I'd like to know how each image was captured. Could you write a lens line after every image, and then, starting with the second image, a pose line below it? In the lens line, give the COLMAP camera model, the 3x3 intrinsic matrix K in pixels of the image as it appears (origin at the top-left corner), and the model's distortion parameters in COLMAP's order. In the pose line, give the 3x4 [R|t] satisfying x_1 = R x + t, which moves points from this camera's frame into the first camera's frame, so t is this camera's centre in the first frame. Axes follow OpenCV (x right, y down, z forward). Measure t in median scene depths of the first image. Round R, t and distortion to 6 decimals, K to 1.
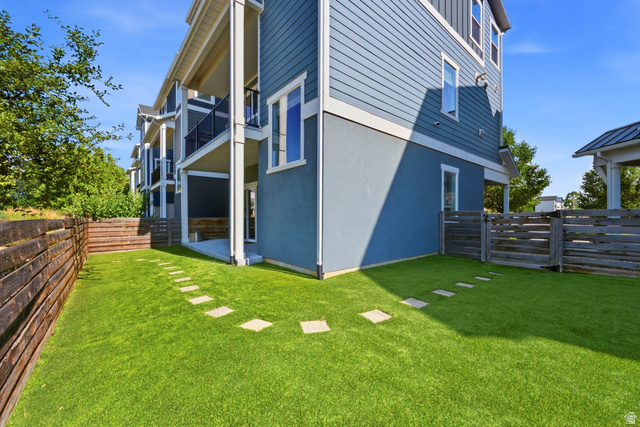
lens RADIAL K [[254.7, 0, 318.8], [0, 254.7, 215.8], [0, 0, 1]] dist [-0.001260, 0.000114]
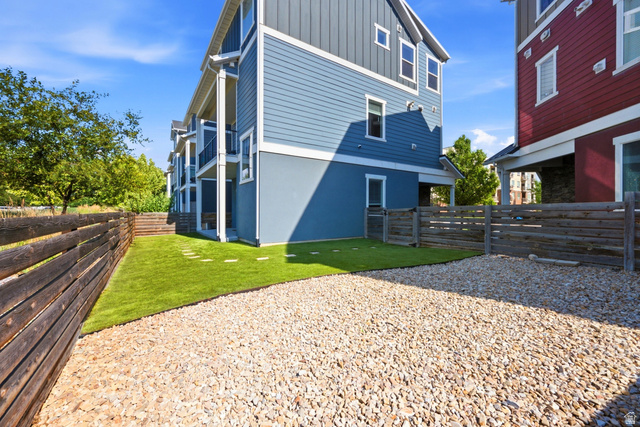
lens RADIAL K [[254.7, 0, 321.2], [0, 254.7, 210.8], [0, 0, 1]] dist [-0.001260, 0.000114]
pose [[0.994783, -0.000896, -0.102007, 0.379250], [0.000895, 1.000000, -0.000064, 0.000321], [0.102007, -0.000027, 0.994784, -0.426997]]
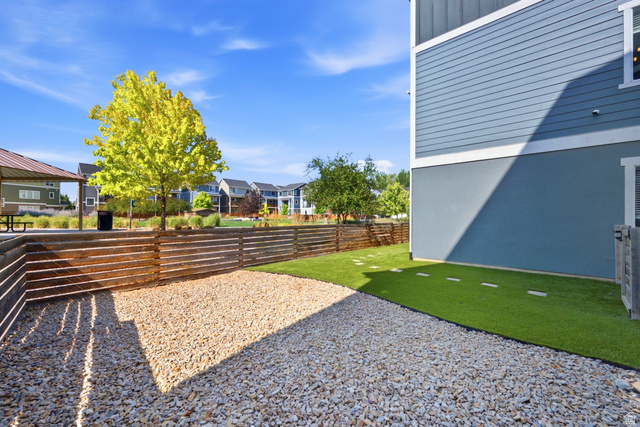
lens RADIAL K [[254.7, 0, 319.0], [0, 254.7, 216.1], [0, 0, 1]] dist [-0.001260, 0.000114]
pose [[0.157664, -0.008990, -0.987452, 1.058391], [-0.005930, 0.999932, -0.010051, -0.028159], [0.987475, 0.007440, 0.157600, 0.033536]]
